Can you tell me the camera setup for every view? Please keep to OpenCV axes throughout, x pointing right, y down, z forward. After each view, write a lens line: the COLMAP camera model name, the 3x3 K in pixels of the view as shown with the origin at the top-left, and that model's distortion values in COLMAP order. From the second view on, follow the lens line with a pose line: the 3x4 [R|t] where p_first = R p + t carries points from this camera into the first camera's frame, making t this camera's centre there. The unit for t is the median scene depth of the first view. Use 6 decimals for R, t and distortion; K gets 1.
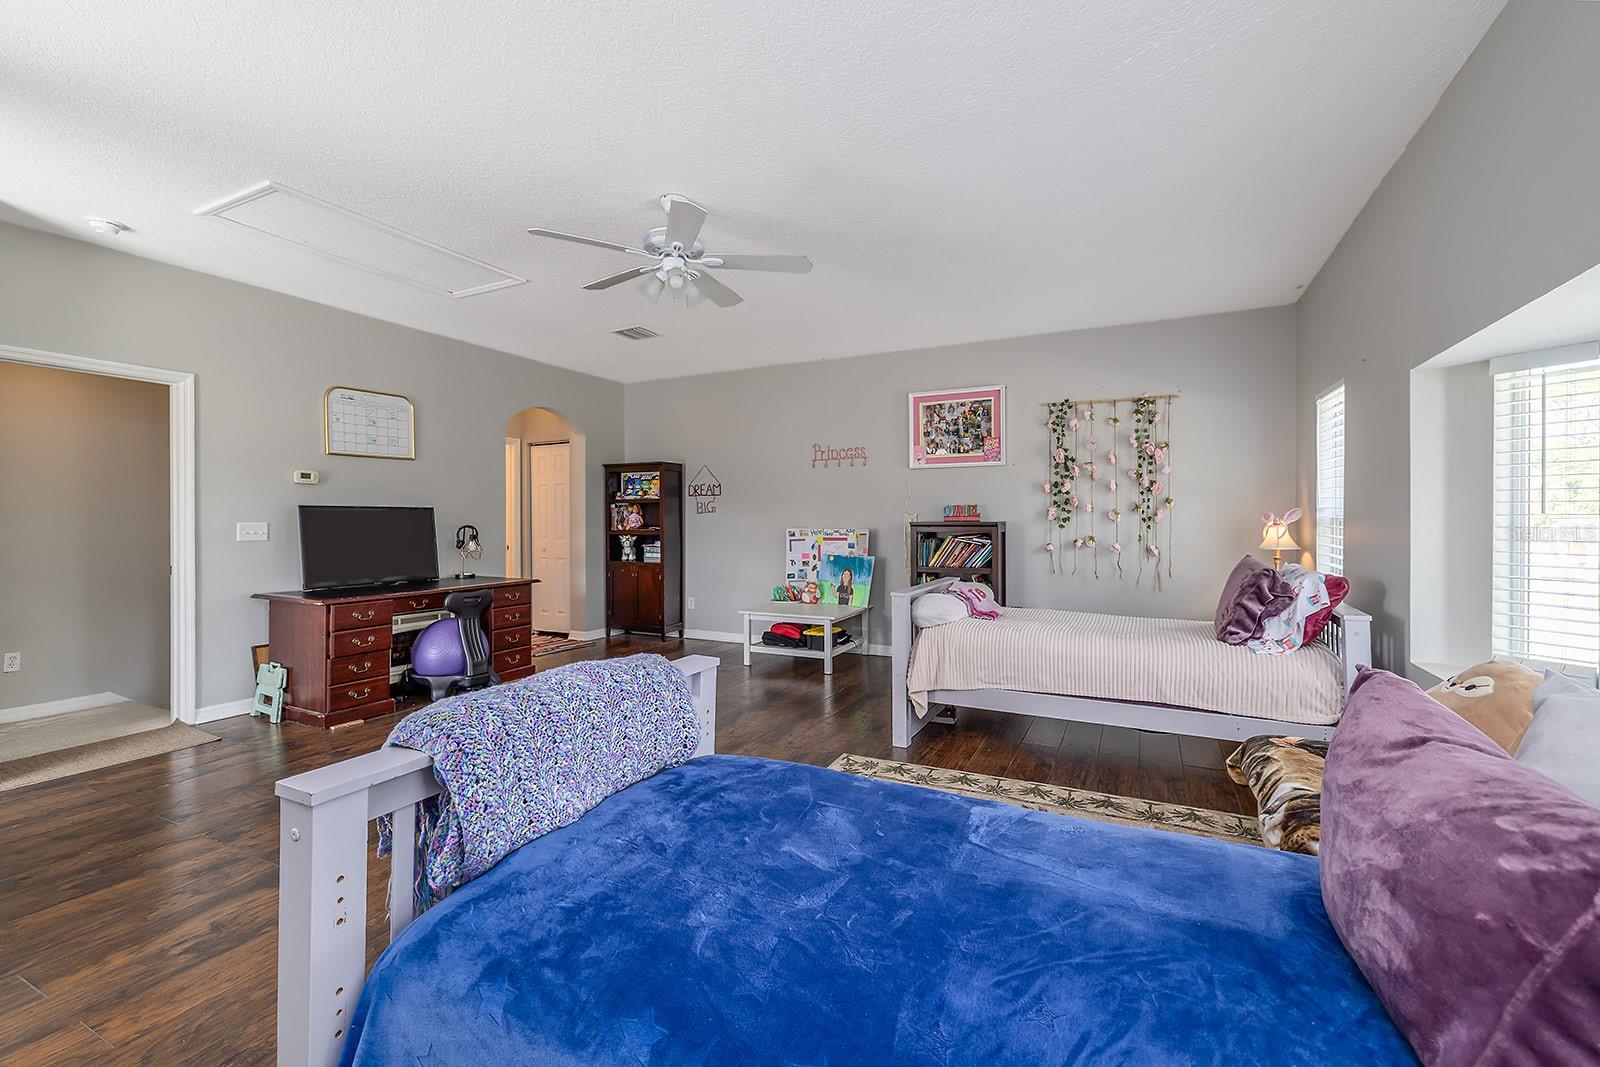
lens RADIAL K [[680.2, 0, 800.9], [0, 680.2, 524.1], [0, 0, 1]] dist [-0.006210, -0.000184]
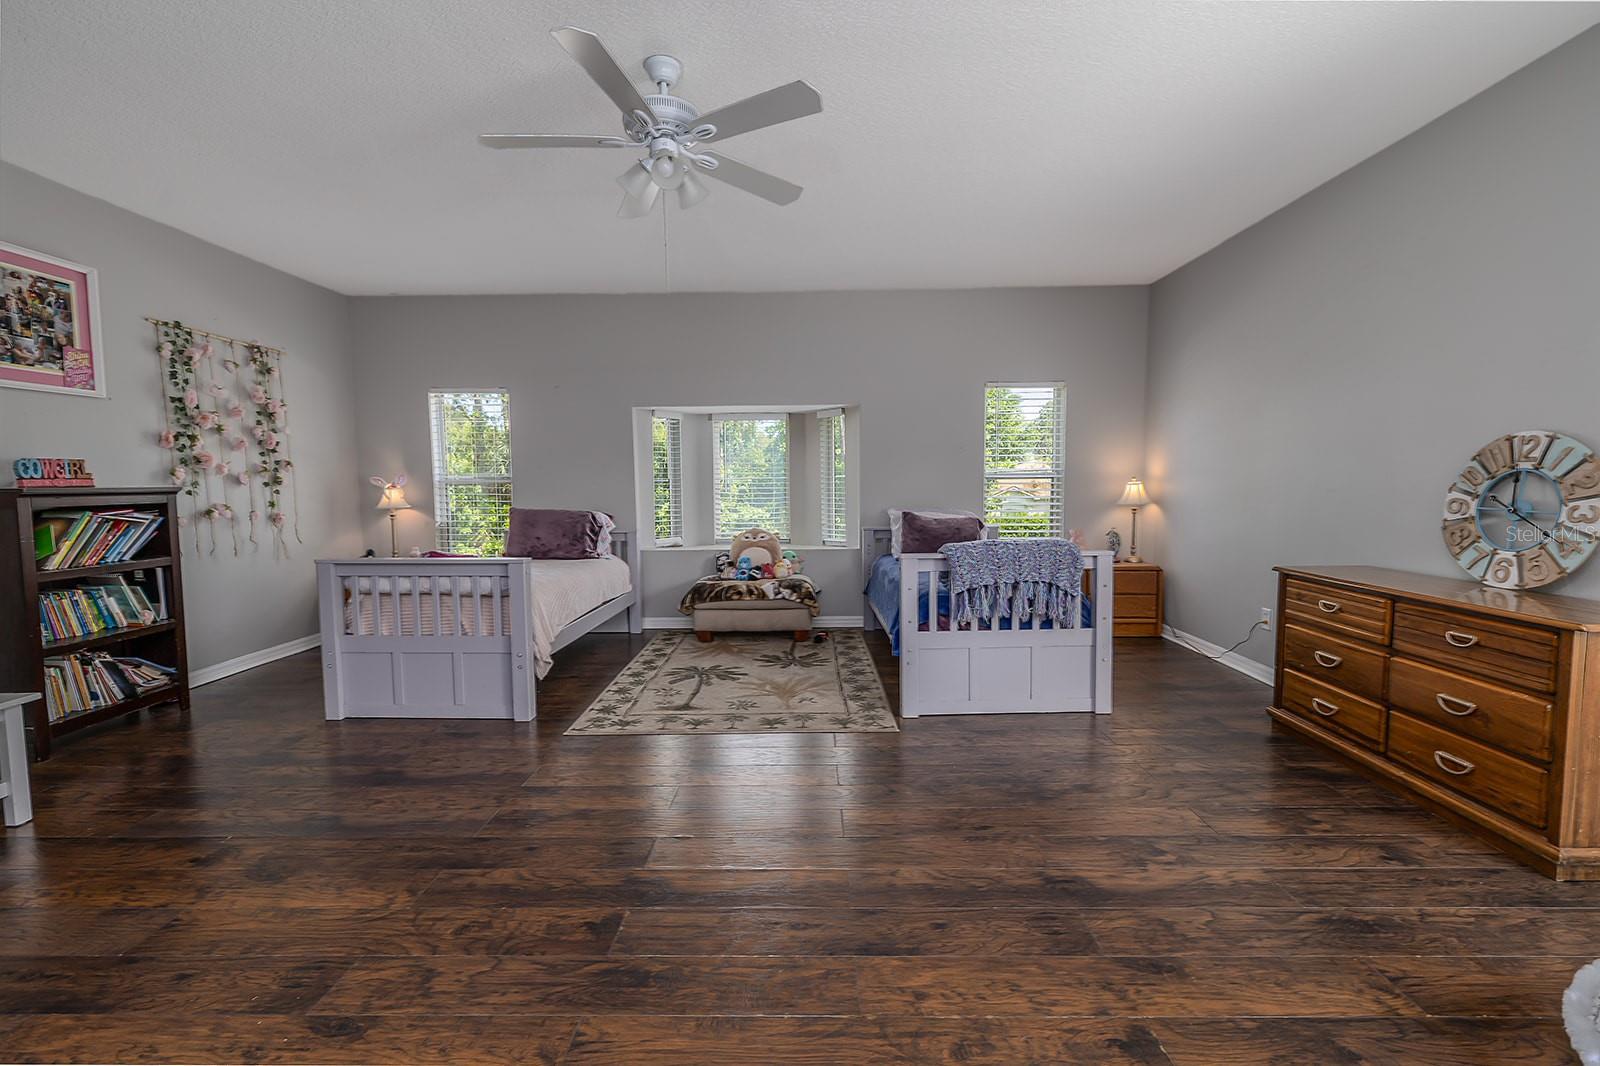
lens RADIAL K [[680.2, 0, 799.8], [0, 680.2, 531.8], [0, 0, 1]] dist [-0.006210, -0.000184]
pose [[-0.447875, -0.060590, 0.892041, -0.585284], [0.012536, 0.997178, 0.074026, -0.000888], [-0.894008, 0.044337, -0.445851, 0.733084]]
